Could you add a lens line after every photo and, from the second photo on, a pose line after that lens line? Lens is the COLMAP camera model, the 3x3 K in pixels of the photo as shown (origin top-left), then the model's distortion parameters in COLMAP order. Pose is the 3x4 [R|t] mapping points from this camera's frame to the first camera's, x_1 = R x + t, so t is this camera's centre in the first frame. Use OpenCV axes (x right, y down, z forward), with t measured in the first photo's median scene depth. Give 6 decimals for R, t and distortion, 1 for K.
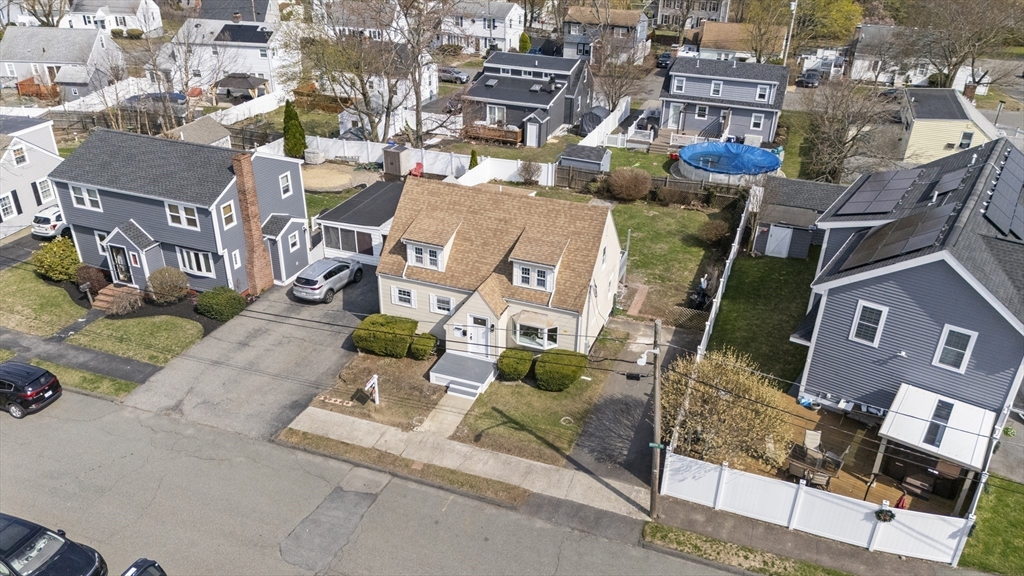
lens RADIAL K [[755.3, 0, 512.0], [0, 755.3, 288.0], [0, 0, 1]] dist [0.107635, -0.139249]
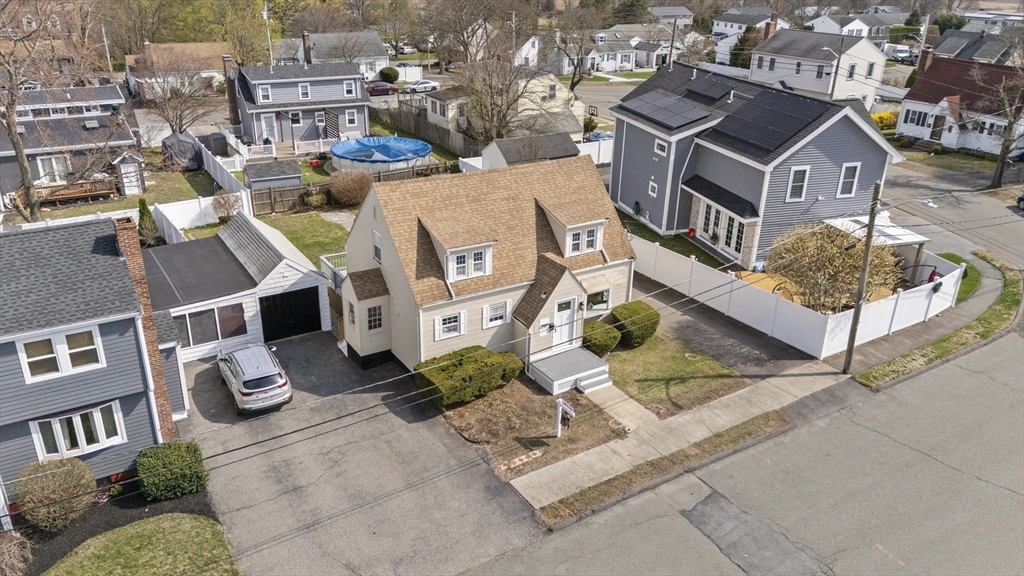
lens RADIAL K [[755.3, 0, 512.0], [0, 755.3, 288.0], [0, 0, 1]] dist [0.107635, -0.139249]
pose [[0.608569, -0.325258, 0.723775, -0.621838], [0.362993, 0.925209, 0.110566, -0.082512], [-0.705606, 0.195438, 0.681120, 0.392452]]
